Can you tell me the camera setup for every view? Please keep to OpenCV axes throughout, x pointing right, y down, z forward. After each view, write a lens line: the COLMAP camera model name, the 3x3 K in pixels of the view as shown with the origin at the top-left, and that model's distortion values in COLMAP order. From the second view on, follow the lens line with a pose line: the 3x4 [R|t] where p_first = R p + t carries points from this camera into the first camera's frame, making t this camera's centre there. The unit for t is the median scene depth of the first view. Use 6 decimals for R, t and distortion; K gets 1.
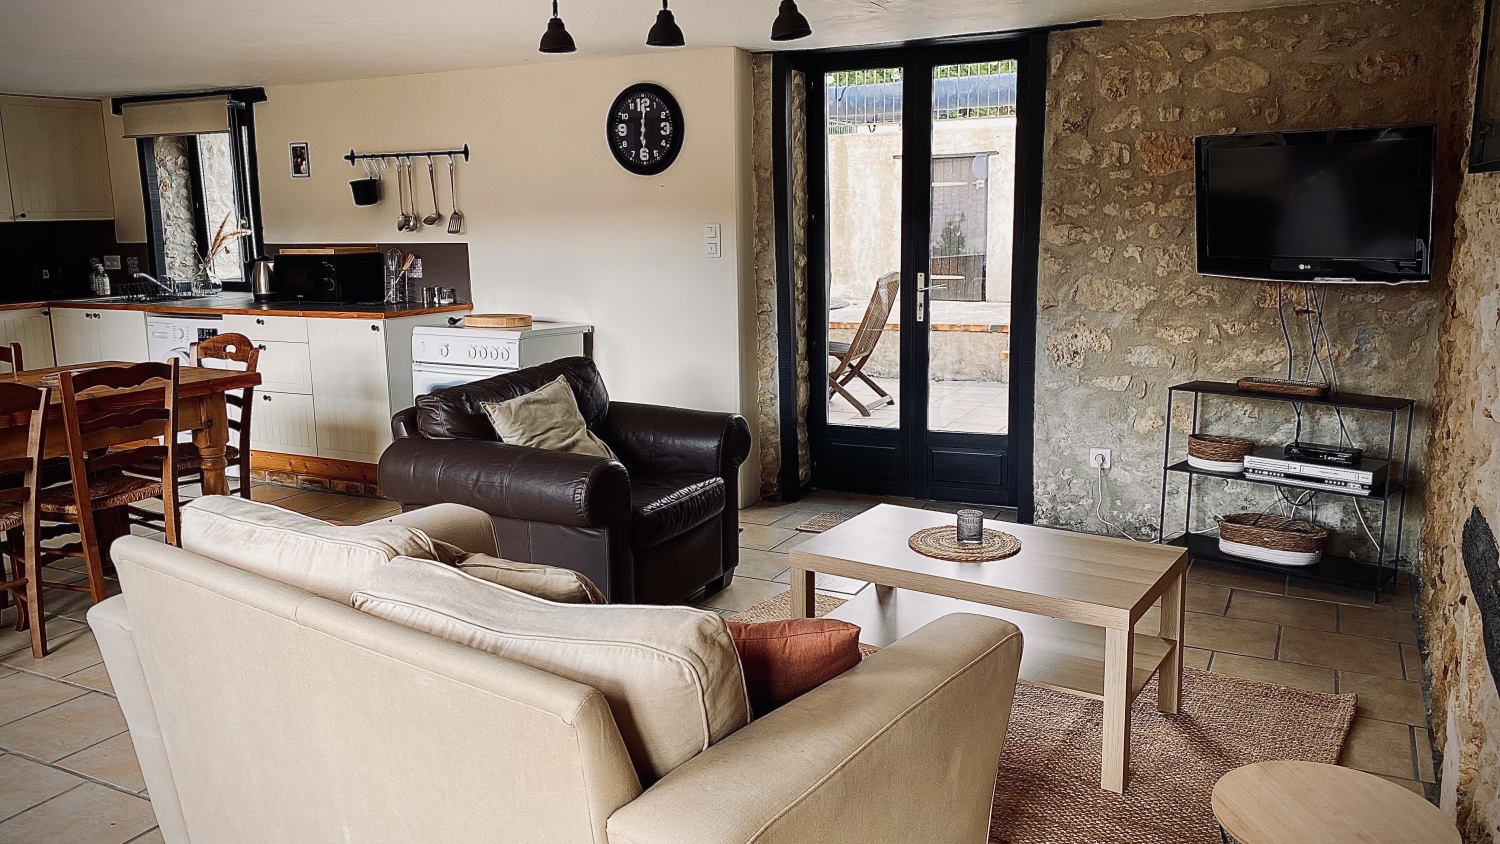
lens RADIAL K [[1130.8, 0, 744.1], [0, 1130.8, 422.6], [0, 0, 1]] dist [0.052277, -0.094743]
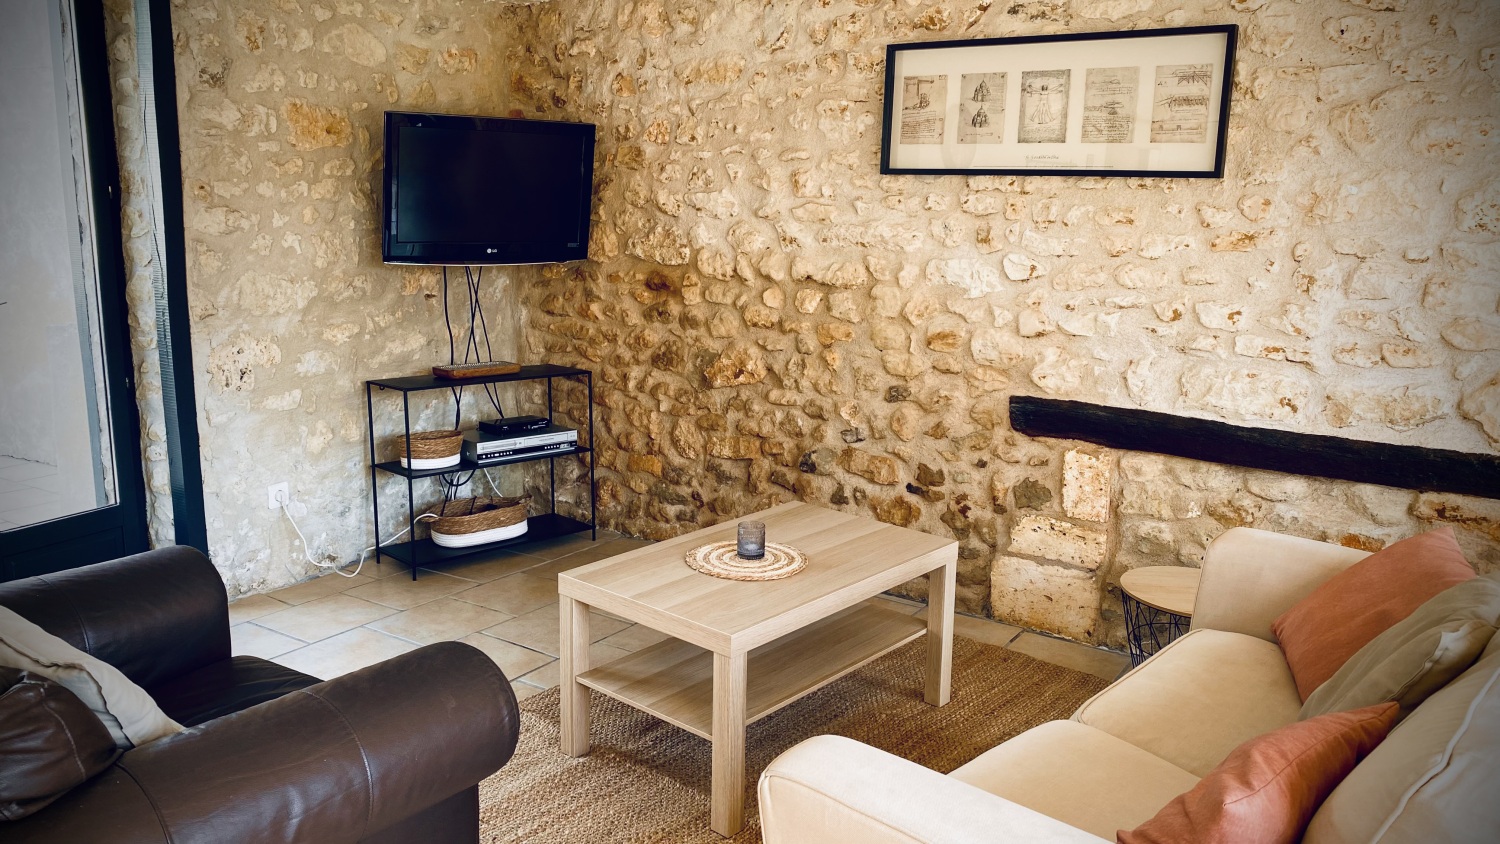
lens RADIAL K [[1130.8, 0, 751.3], [0, 1130.8, 415.9], [0, 0, 1]] dist [0.052277, -0.094743]
pose [[0.127076, -0.175213, 0.976295, -0.452402], [0.165987, 0.974151, 0.153223, -0.097776], [-0.977906, 0.142582, 0.152875, 0.565665]]
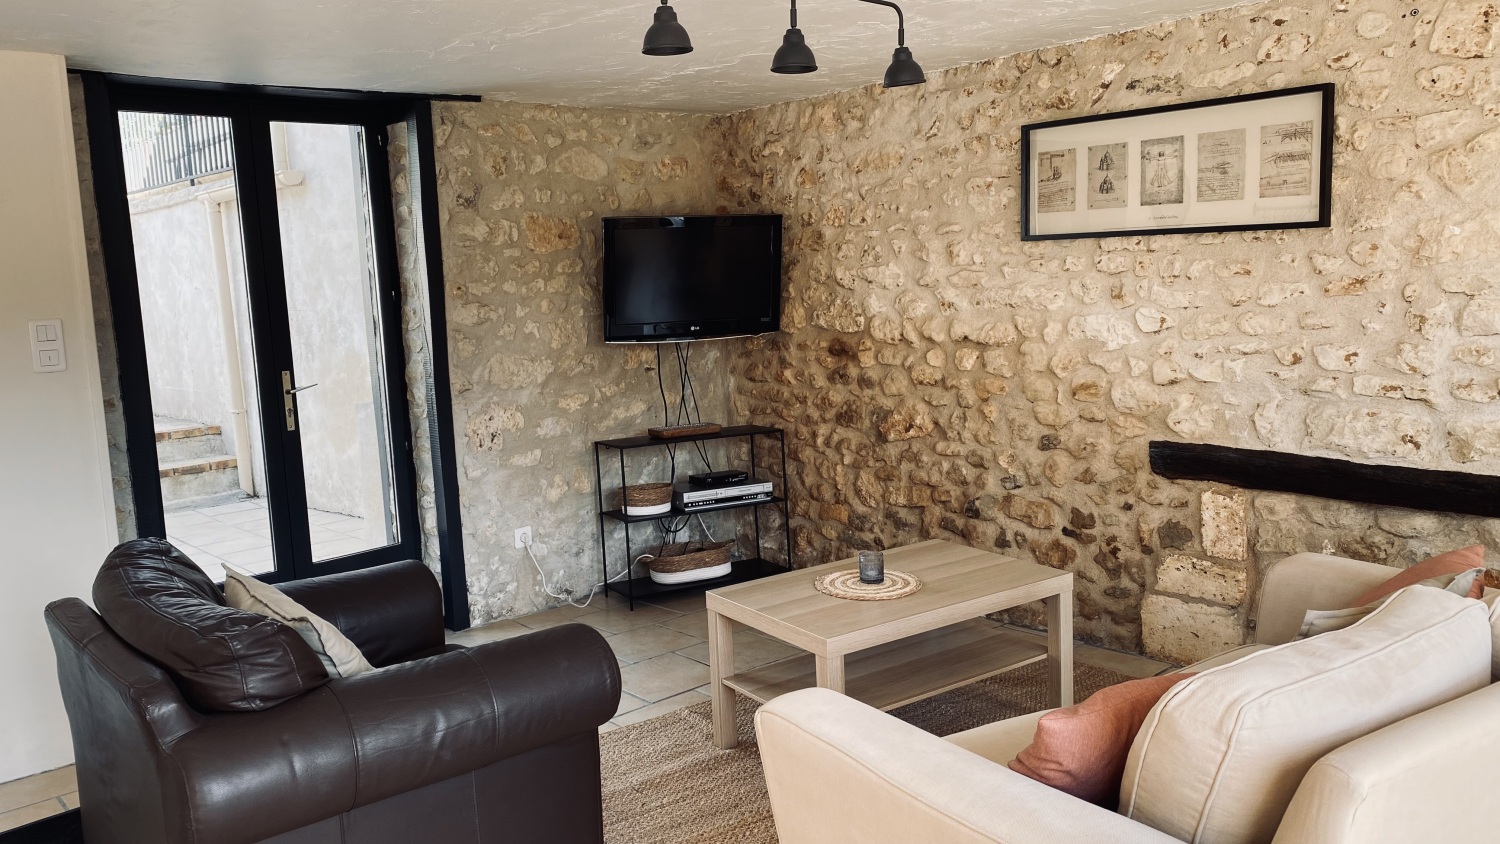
lens RADIAL K [[1130.8, 0, 756.4], [0, 1130.8, 424.7], [0, 0, 1]] dist [0.052277, -0.094743]
pose [[0.364321, -0.127459, 0.922510, -0.531949], [0.209684, 0.976380, 0.052093, -0.076467], [-0.907360, 0.174457, 0.382442, 0.448356]]
